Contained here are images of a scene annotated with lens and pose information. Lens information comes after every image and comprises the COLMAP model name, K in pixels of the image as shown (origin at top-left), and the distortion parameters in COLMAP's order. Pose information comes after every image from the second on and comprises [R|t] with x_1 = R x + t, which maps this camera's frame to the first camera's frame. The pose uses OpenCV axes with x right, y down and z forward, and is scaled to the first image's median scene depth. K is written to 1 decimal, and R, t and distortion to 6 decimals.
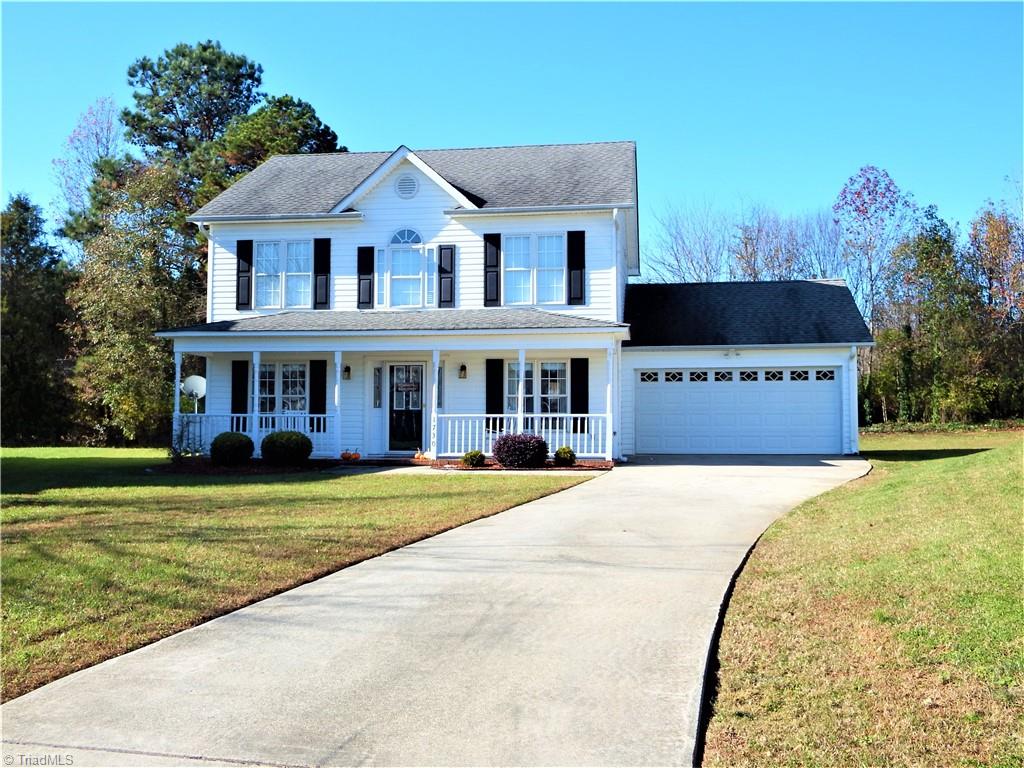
lens RADIAL K [[1026.4, 0, 512.0], [0, 1026.4, 384.0], [0, 0, 1]] dist [0.019315, -0.001987]
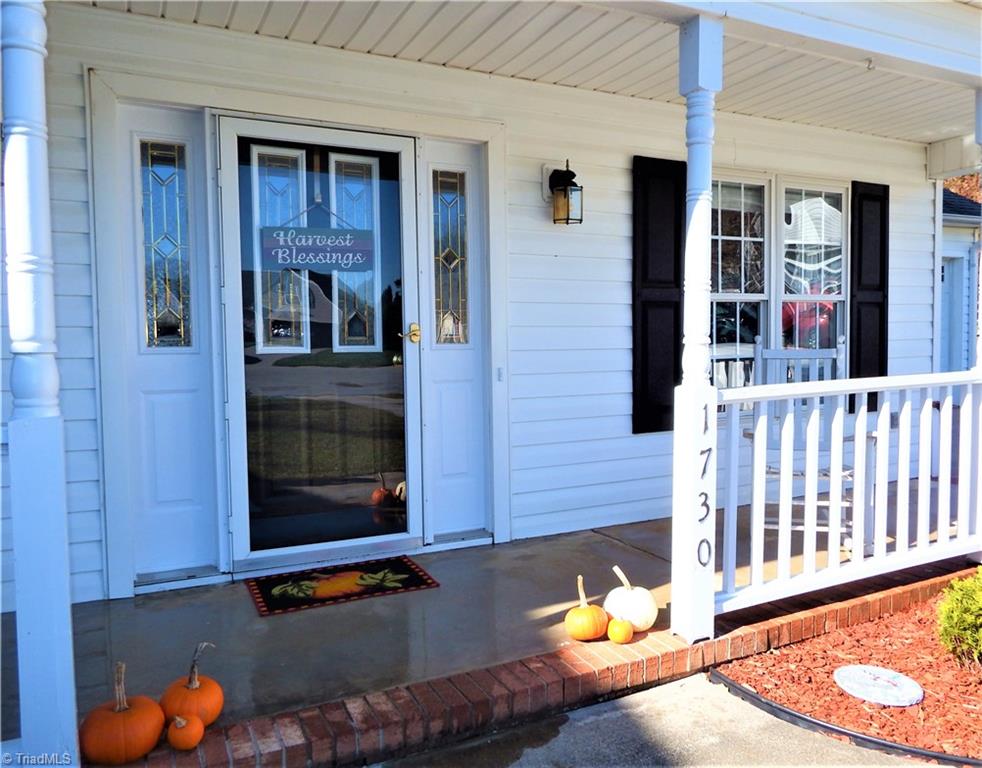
lens RADIAL K [[740.6, 0, 491.0], [0, 740.6, 384.0], [0, 0, 1]] dist [-0.000135, -0.000039]
pose [[0.822646, -0.040220, 0.567130, -0.161074], [-0.016410, 0.995400, 0.094395, 0.015944], [-0.568317, -0.086960, 0.818201, 0.844194]]
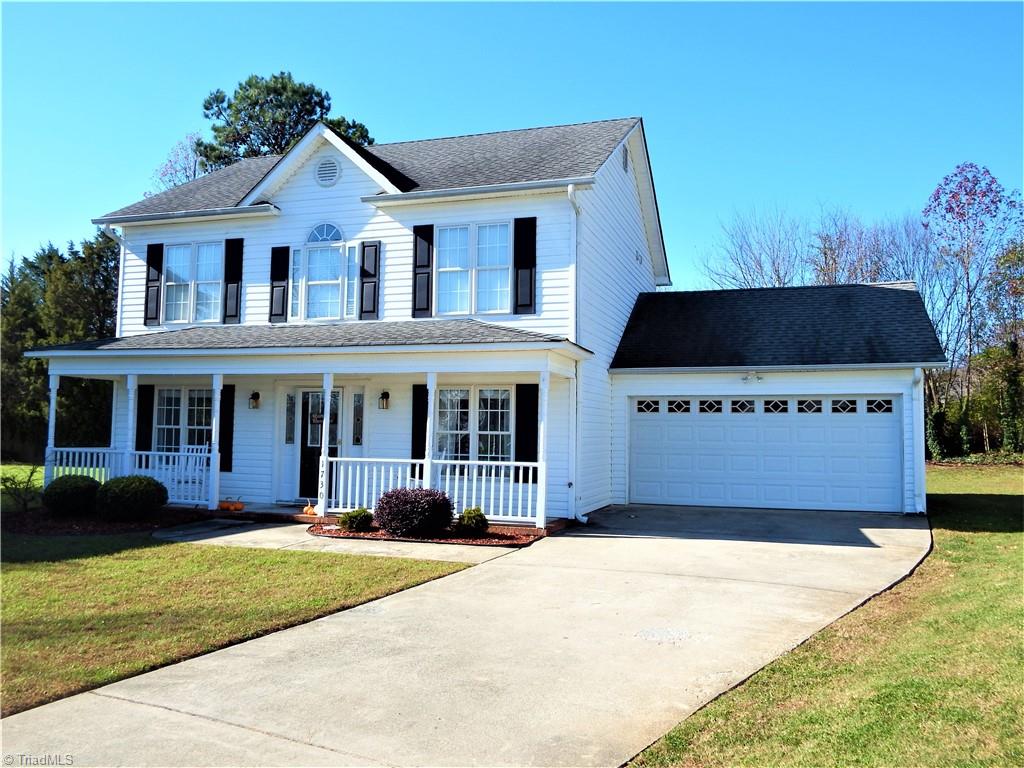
lens RADIAL K [[849.0, 0, 512.0], [0, 849.0, 384.0], [0, 0, 1]] dist [-0.006456, 0.008246]
pose [[0.983598, 0.003275, -0.180343, 0.163199], [-0.005664, 0.999903, -0.012738, -0.016450], [0.180284, 0.013551, 0.983521, 0.367964]]
